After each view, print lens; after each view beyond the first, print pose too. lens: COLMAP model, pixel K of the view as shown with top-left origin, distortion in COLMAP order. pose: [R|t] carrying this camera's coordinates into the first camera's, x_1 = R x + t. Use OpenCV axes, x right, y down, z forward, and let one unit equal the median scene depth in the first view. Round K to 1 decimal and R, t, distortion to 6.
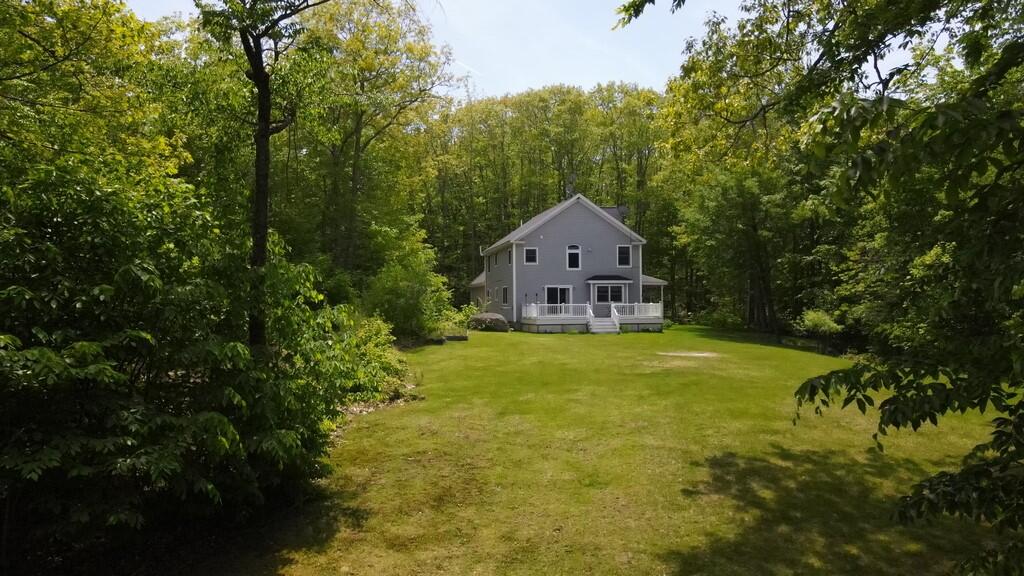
lens RADIAL K [[739.9, 0, 507.7], [0, 739.9, 285.9], [0, 0, 1]] dist [-0.011409, -0.002652]
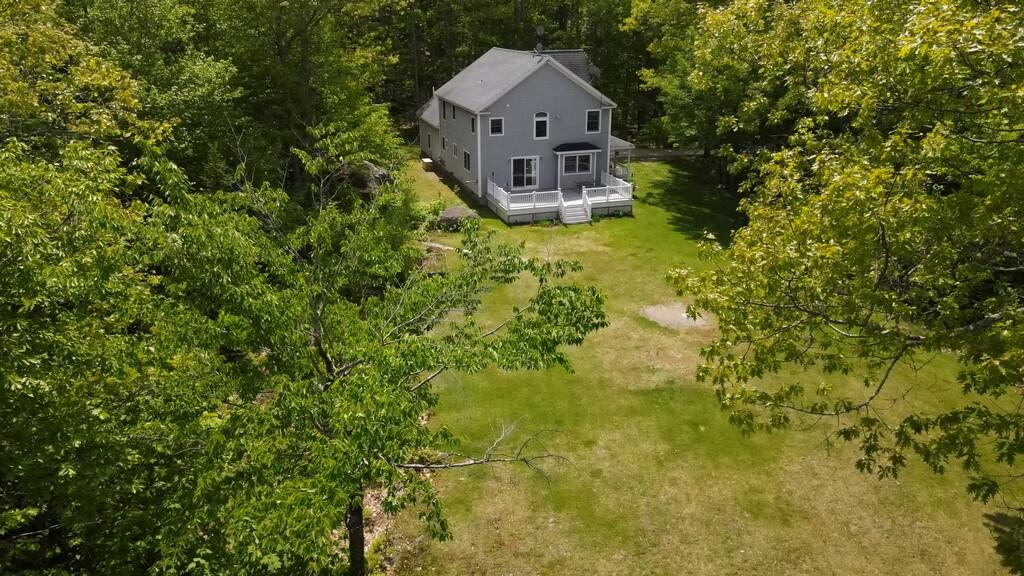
lens RADIAL K [[739.9, 0, 509.4], [0, 739.9, 282.1], [0, 0, 1]] dist [-0.011409, -0.002652]
pose [[0.993964, -0.034753, 0.104057, -0.056973], [-0.006160, 0.929323, 0.369217, -0.205371], [-0.109534, -0.367629, 0.923499, 0.065575]]
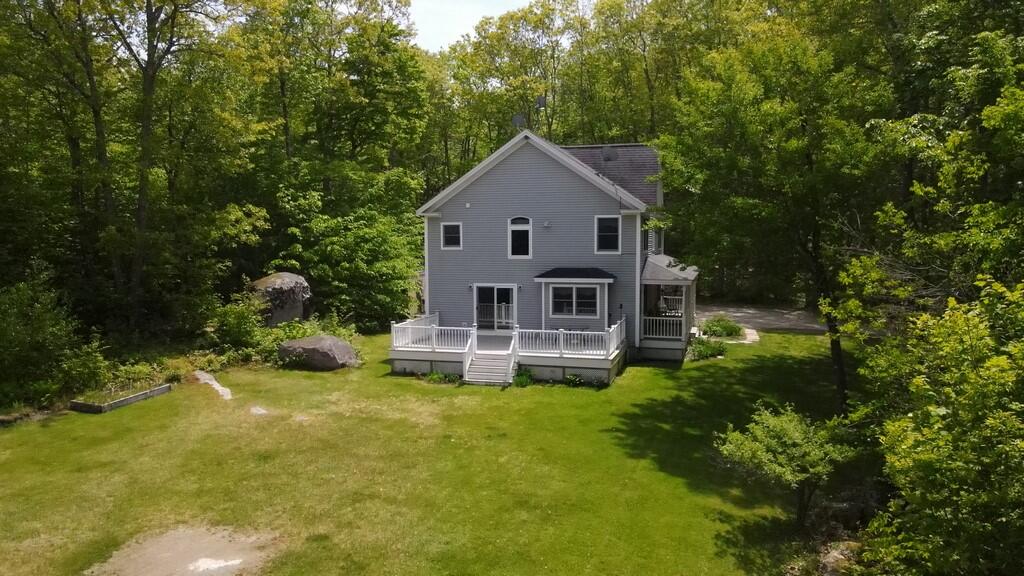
lens RADIAL K [[739.9, 0, 504.0], [0, 739.9, 296.6], [0, 0, 1]] dist [-0.011409, -0.002652]
pose [[0.887903, 0.040630, -0.458233, 0.364213], [0.011067, 0.993917, 0.109572, -0.058329], [0.459898, -0.102360, 0.882052, 0.468815]]
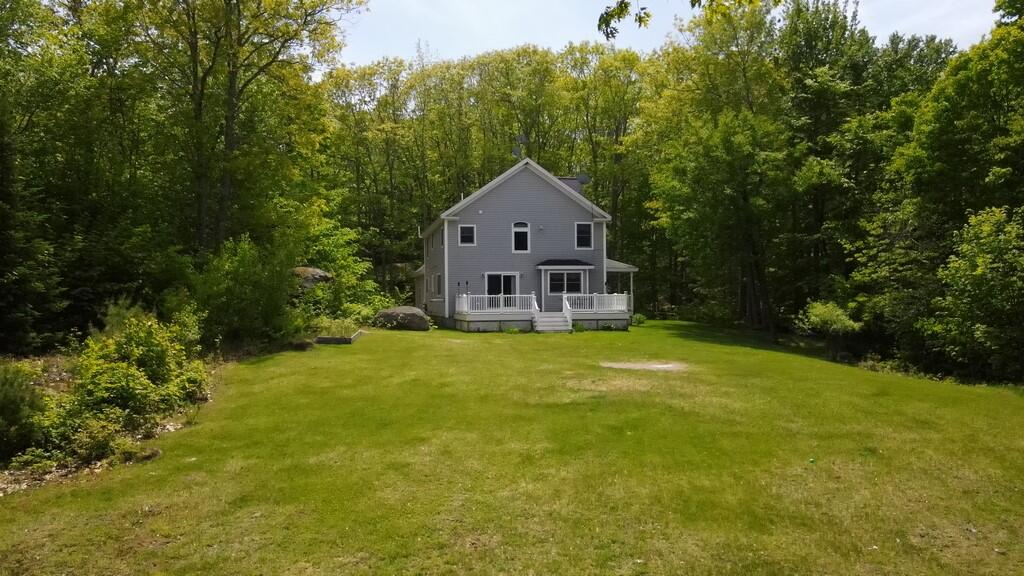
lens RADIAL K [[739.9, 0, 507.1], [0, 739.9, 305.3], [0, 0, 1]] dist [-0.011409, -0.002652]
pose [[0.999979, -0.002170, 0.006079, 0.070682], [0.001957, 0.999390, 0.034876, 0.007568], [-0.006151, -0.034864, 0.999373, 0.197699]]
